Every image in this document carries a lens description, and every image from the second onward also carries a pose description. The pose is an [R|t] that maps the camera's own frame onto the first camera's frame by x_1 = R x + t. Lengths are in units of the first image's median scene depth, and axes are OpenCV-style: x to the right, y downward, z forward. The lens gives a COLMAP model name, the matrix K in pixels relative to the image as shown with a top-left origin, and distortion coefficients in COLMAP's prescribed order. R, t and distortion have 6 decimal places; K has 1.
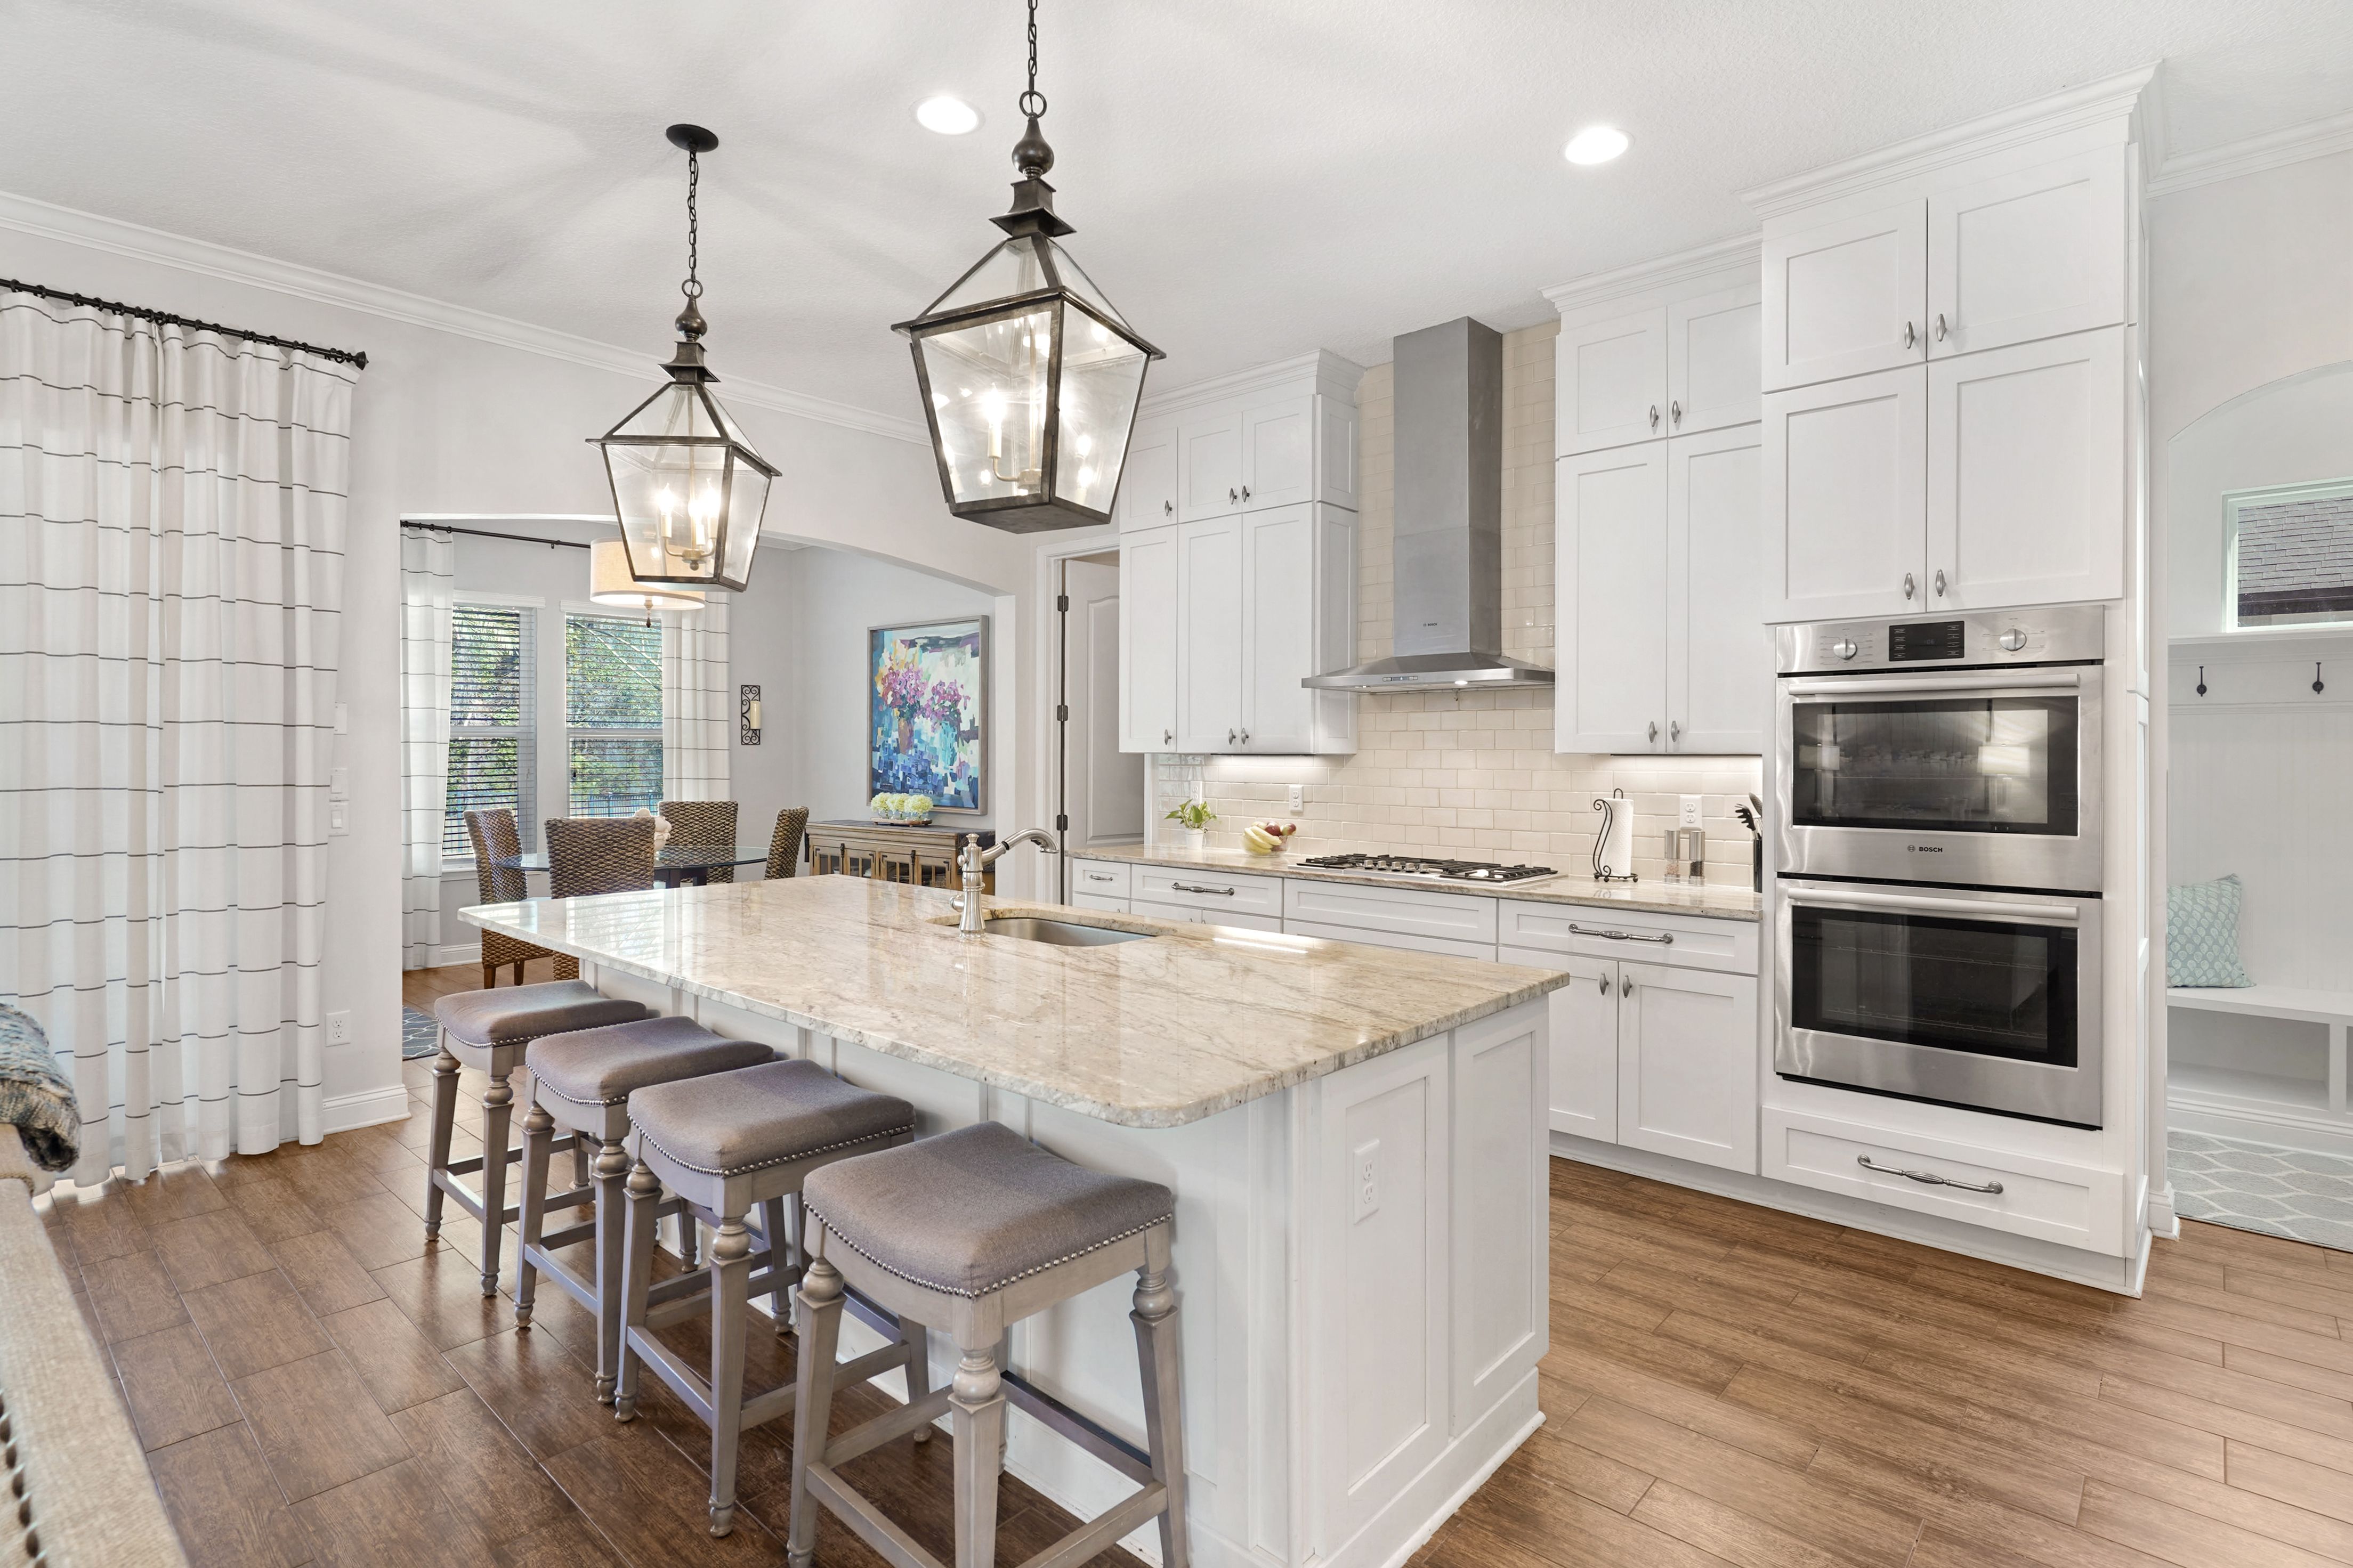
lens RADIAL K [[1166.0, 0, 1169.2], [0, 1166.0, 752.8], [0, 0, 1]] dist [-0.001401, 0.001129]
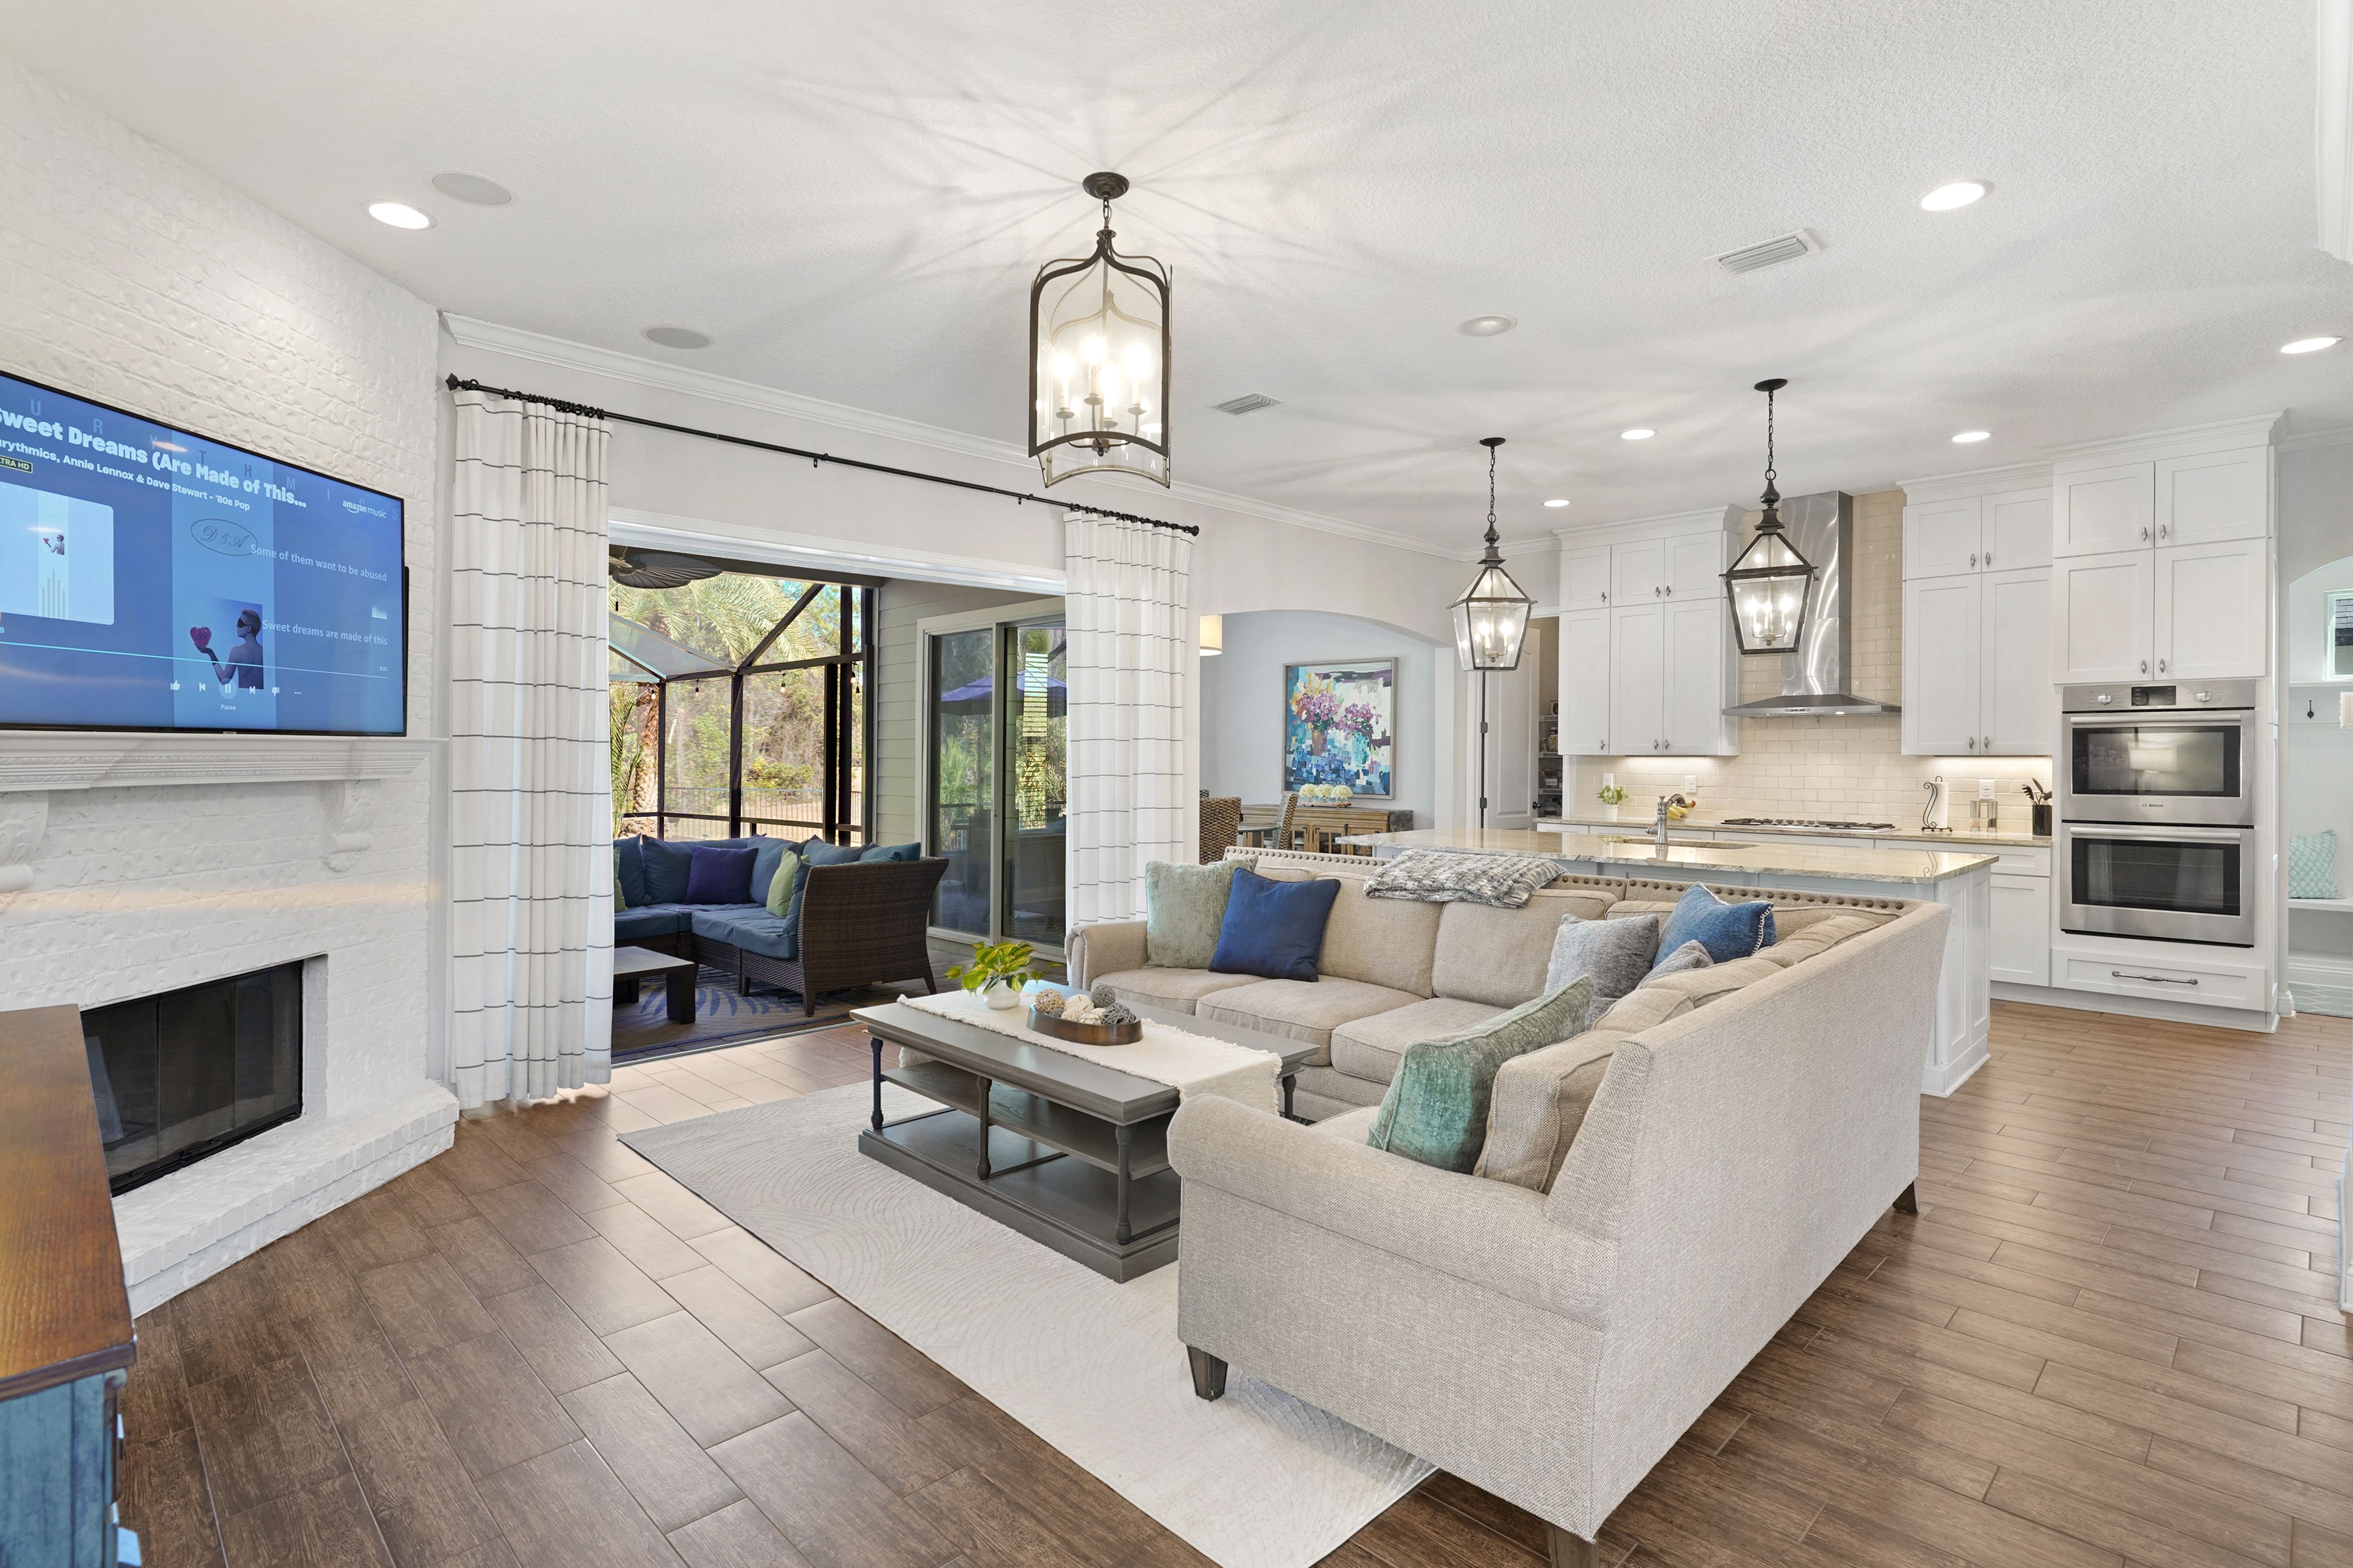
lens RADIAL K [[1162.5, 0, 1173.6], [0, 1162.5, 755.5], [0, 0, 1]] dist [0.013674, -0.001384]
pose [[0.998829, -0.001075, -0.048374, -0.527402], [0.001105, 0.999999, 0.000588, -0.000814], [0.048373, -0.000641, 0.998829, -0.609960]]
